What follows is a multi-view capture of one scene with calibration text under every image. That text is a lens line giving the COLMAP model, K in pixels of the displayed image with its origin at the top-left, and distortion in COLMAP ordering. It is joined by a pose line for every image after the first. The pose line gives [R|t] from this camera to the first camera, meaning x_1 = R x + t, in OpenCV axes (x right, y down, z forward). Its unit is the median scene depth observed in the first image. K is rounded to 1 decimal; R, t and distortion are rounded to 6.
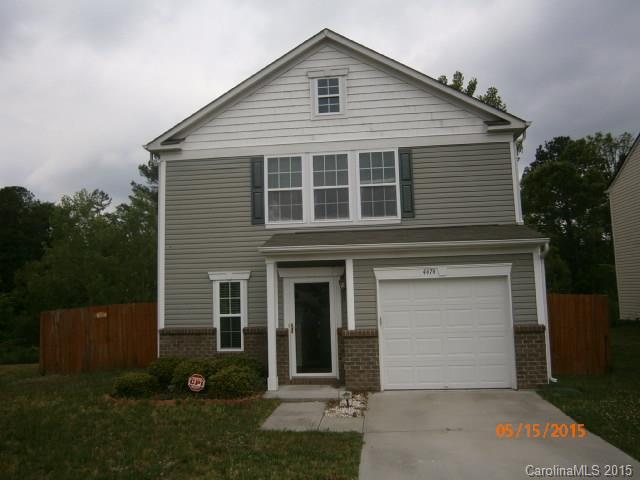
lens RADIAL K [[506.8, 0, 318.7], [0, 506.8, 239.1], [0, 0, 1]] dist [-0.043121, 0.005411]
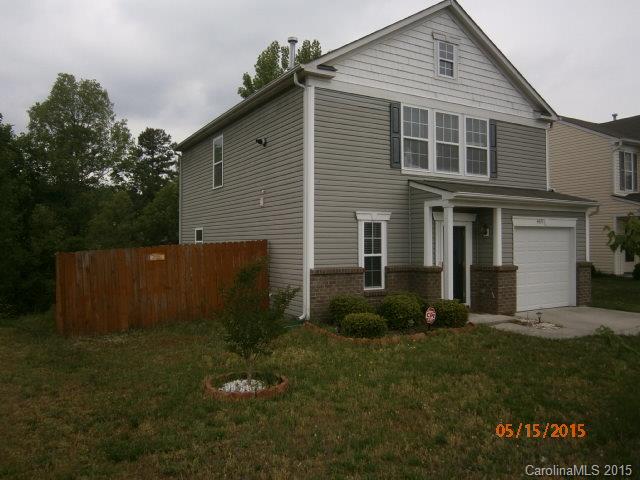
lens RADIAL K [[506.8, 0, 318.9], [0, 506.8, 239.9], [0, 0, 1]] dist [-0.043121, 0.005411]
pose [[0.797021, 0.028473, 0.603280, -0.875321], [-0.078932, 0.995231, 0.057309, 0.070370], [-0.598772, -0.093295, 0.795468, 0.255964]]
